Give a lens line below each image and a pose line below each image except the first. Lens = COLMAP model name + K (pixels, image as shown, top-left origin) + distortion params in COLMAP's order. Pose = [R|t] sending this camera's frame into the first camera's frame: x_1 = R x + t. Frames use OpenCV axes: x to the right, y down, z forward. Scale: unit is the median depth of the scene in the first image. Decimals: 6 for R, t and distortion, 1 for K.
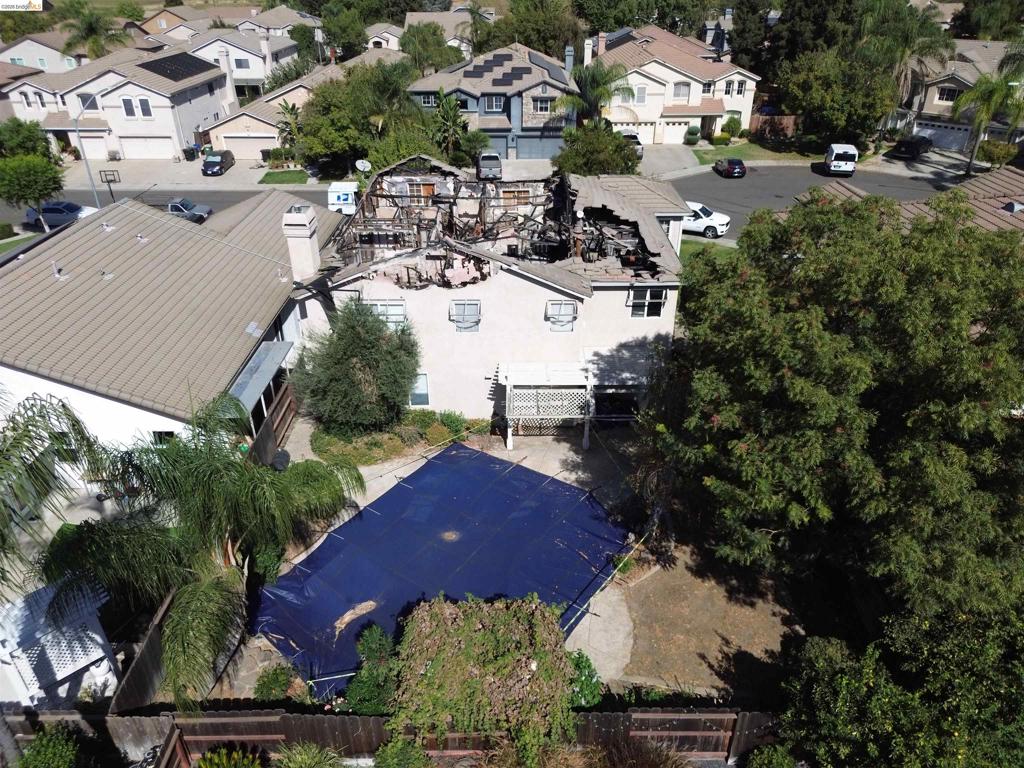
lens RADIAL K [[716.8, 0, 512.0], [0, 716.8, 384.0], [0, 0, 1]] dist [0.047353, -0.041306]
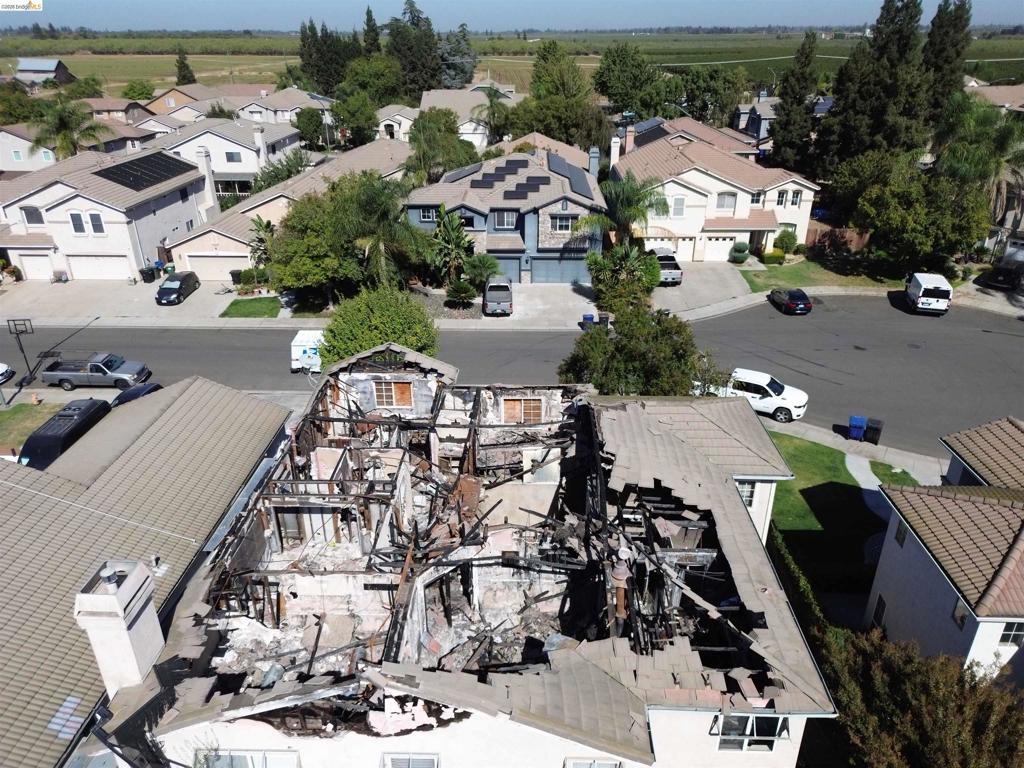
lens RADIAL K [[716.8, 0, 512.0], [0, 716.8, 384.0], [0, 0, 1]] dist [0.047353, -0.041306]
pose [[0.999565, 0.012648, -0.026653, 0.007891], [-0.014552, 0.997264, -0.072475, -0.134531], [0.025663, 0.072832, 0.997014, 0.171751]]
